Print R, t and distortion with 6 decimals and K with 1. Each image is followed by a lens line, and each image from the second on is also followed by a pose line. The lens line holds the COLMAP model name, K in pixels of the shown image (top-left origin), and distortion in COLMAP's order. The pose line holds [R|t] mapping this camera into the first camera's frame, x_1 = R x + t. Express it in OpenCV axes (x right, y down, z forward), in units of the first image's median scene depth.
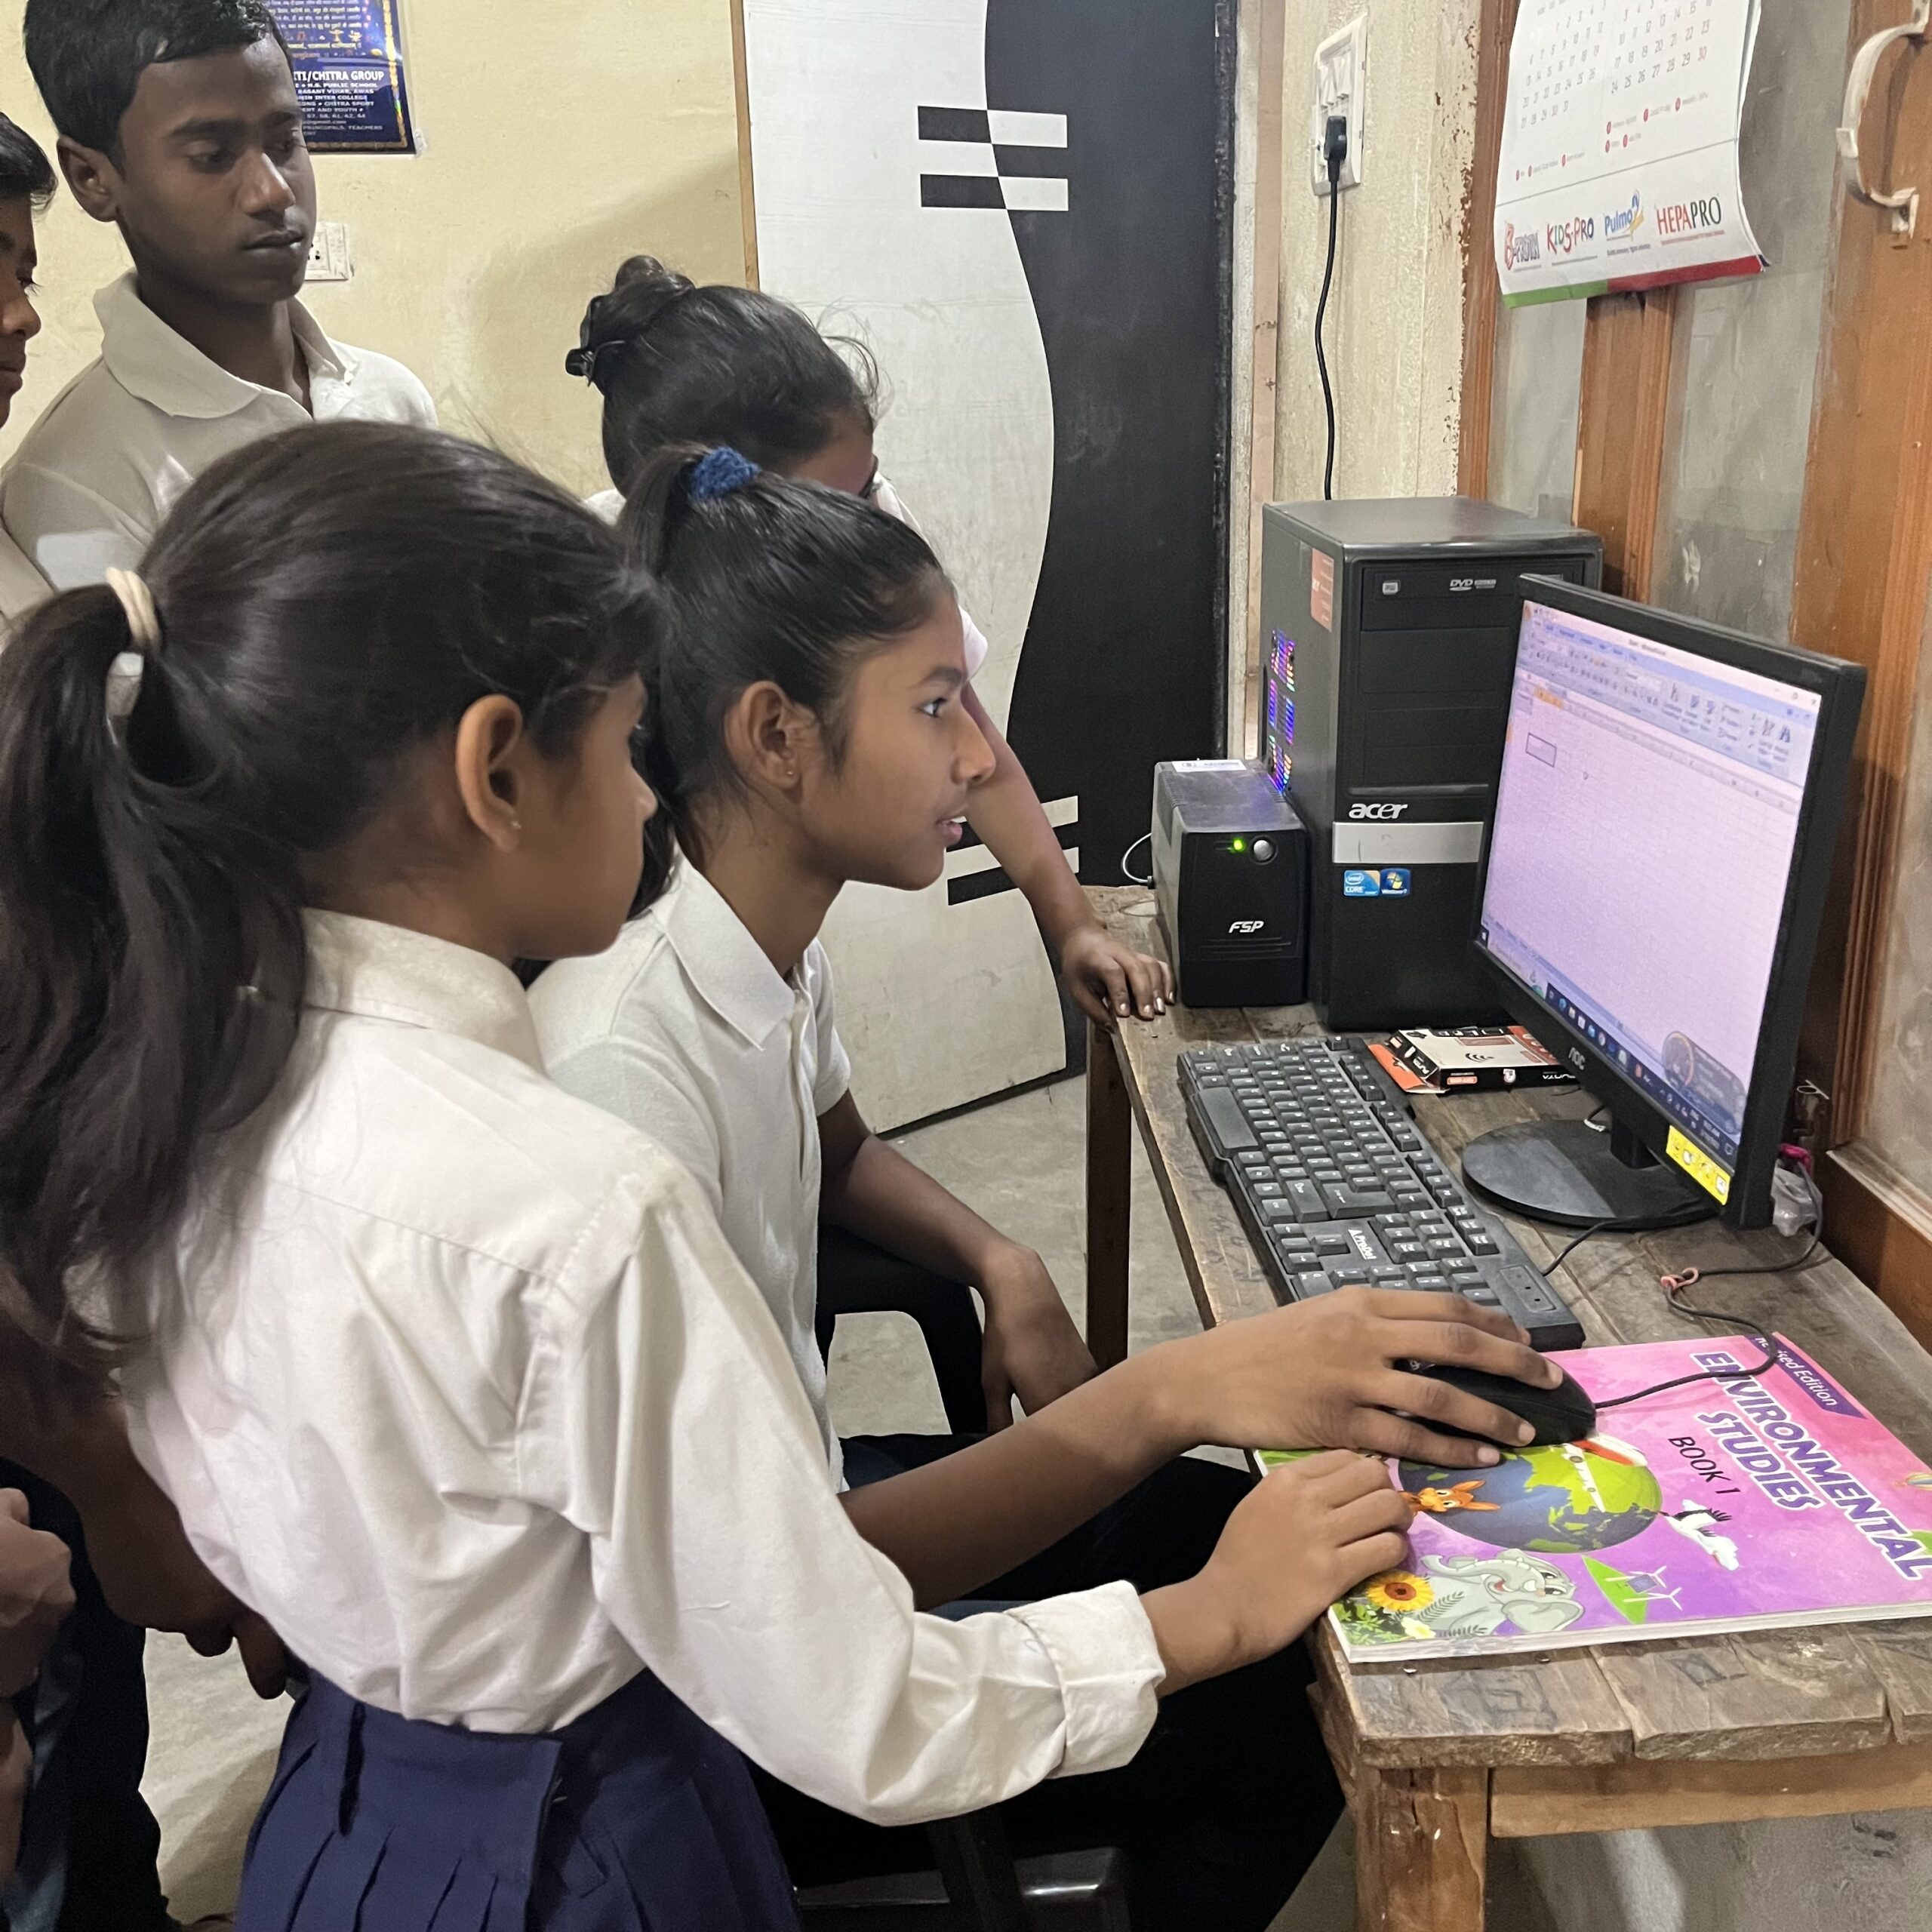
lens RADIAL K [[1966.2, 0, 966.0], [0, 1966.2, 966.0], [0, 0, 1]] dist [0.165585, 0.017001]
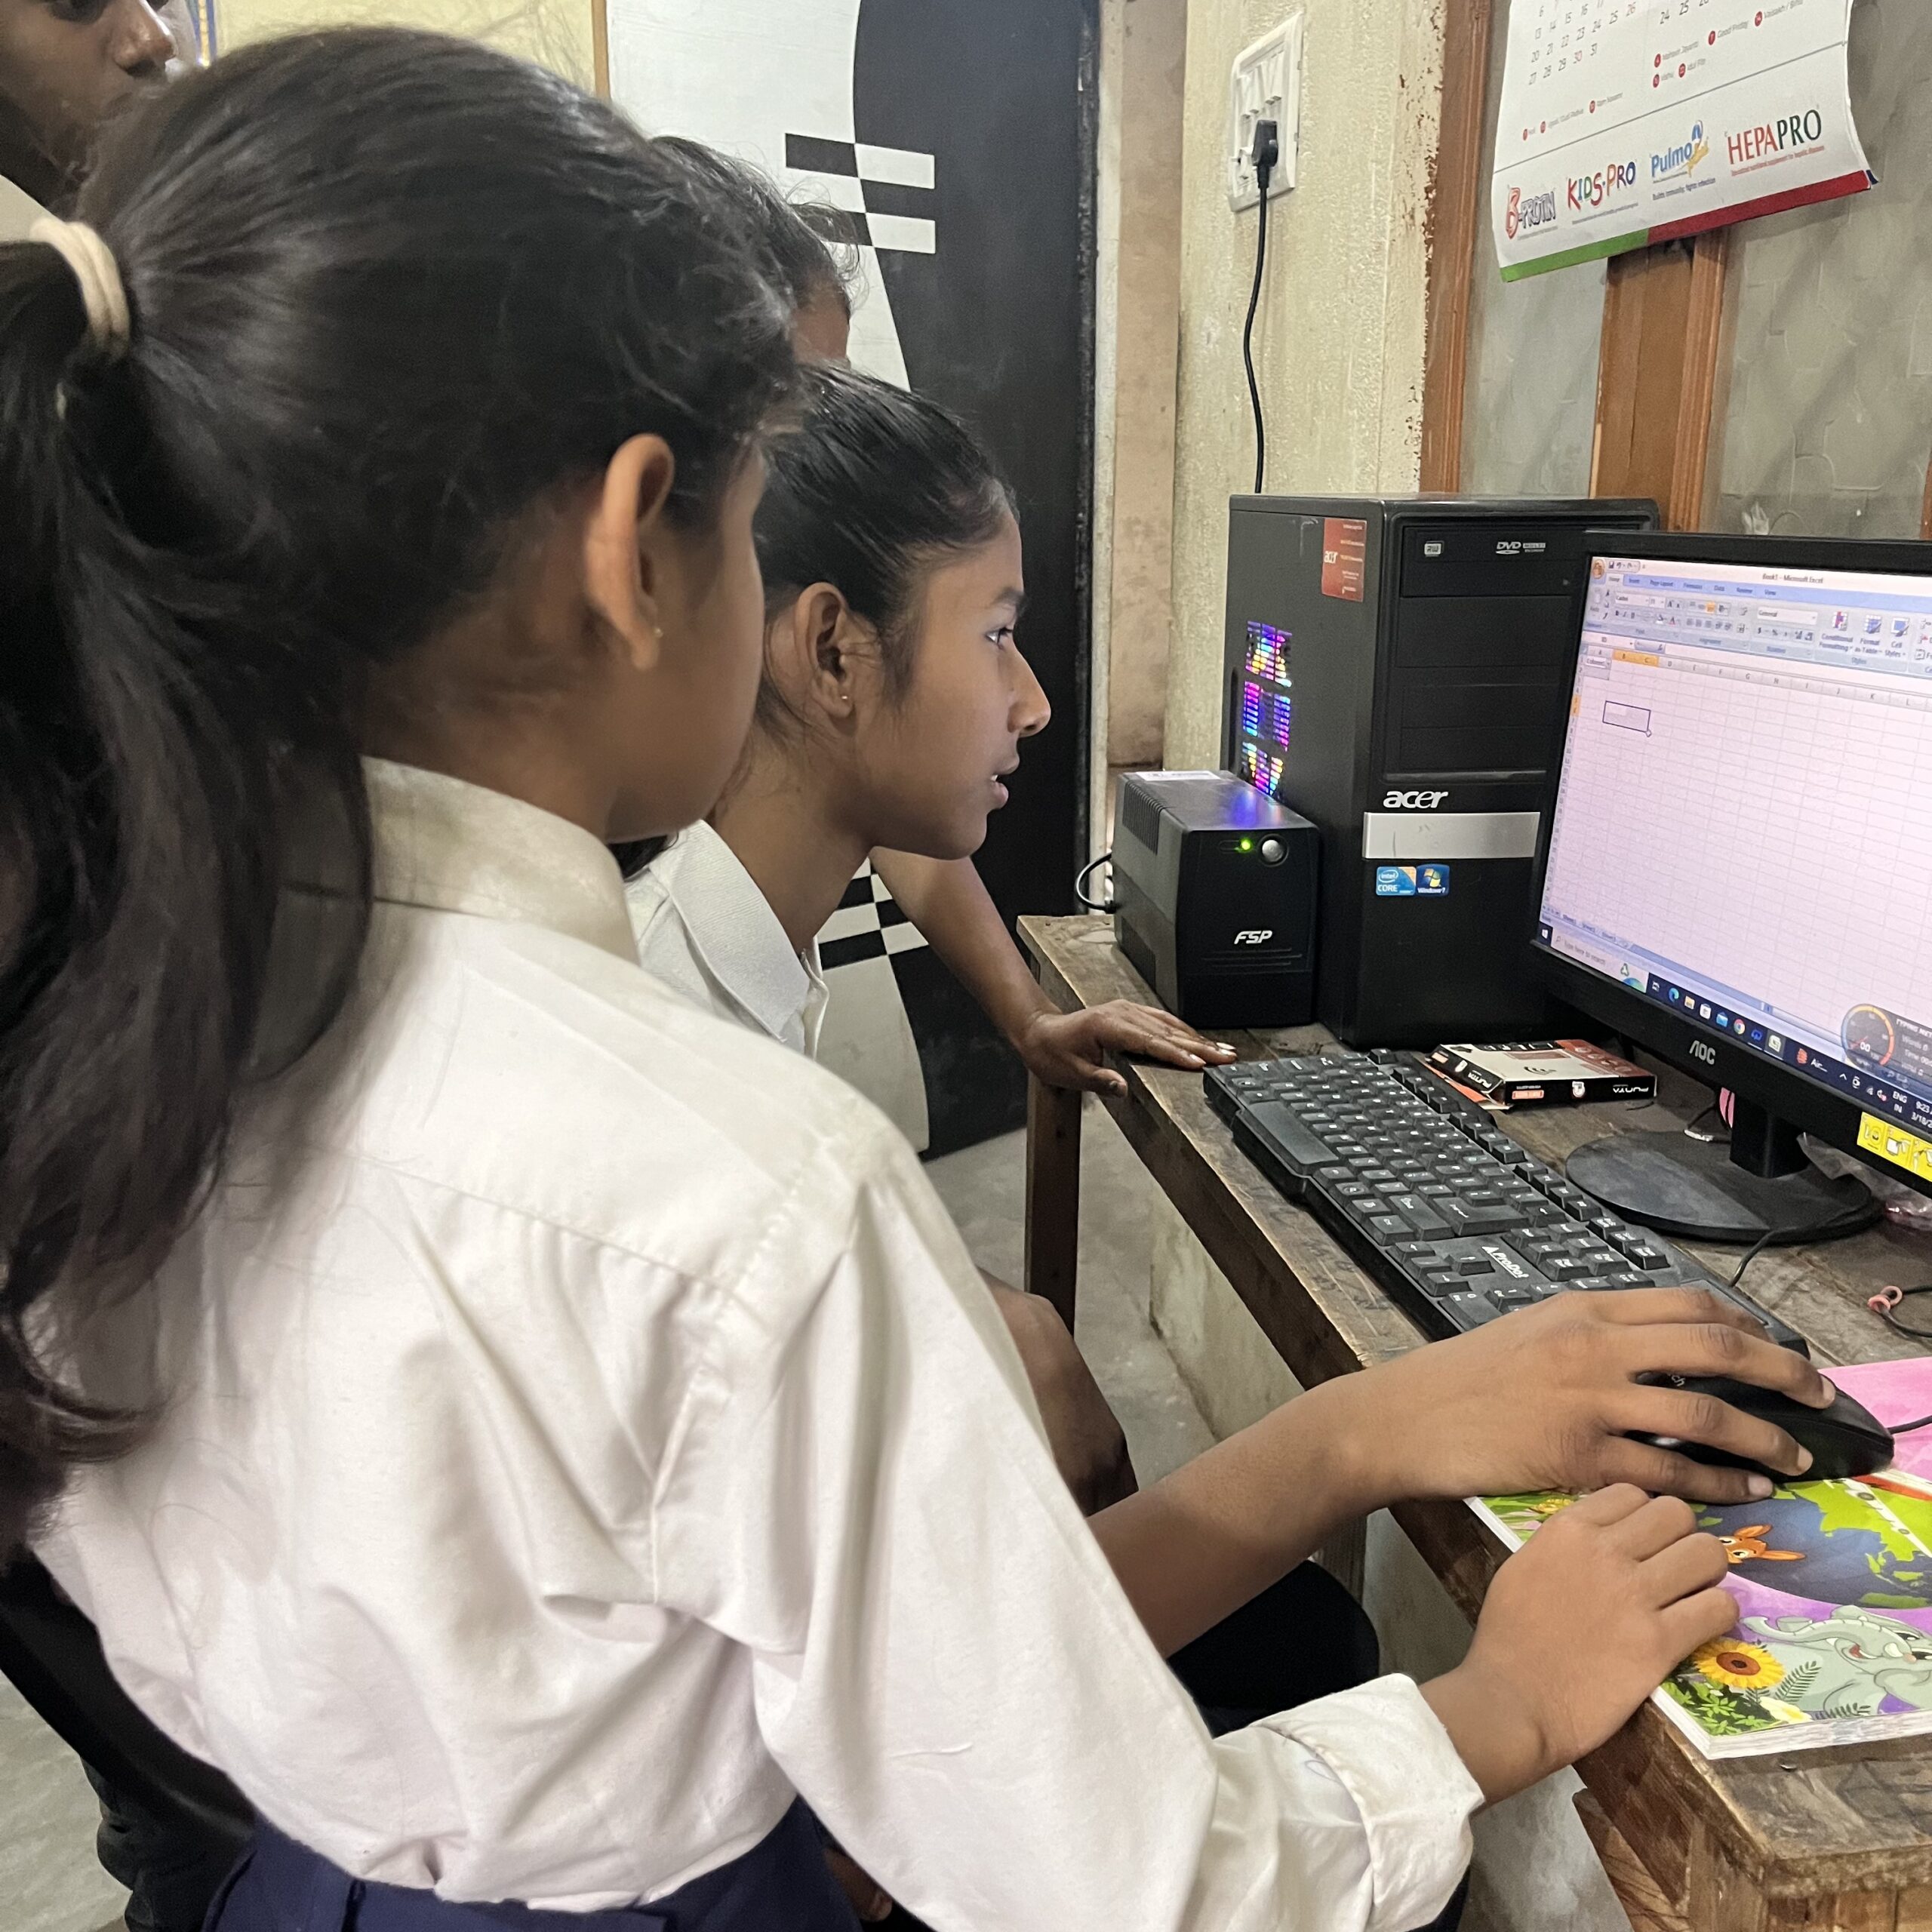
lens RADIAL K [[1935.0, 0, 971.6], [0, 1935.0, 985.3], [0, 0, 1]] dist [0.192752, -0.140187]
pose [[0.992747, -0.009253, 0.119866, -0.115035], [0.014874, 0.998827, -0.046081, 0.049762], [-0.119299, 0.047529, 0.991720, 0.156865]]
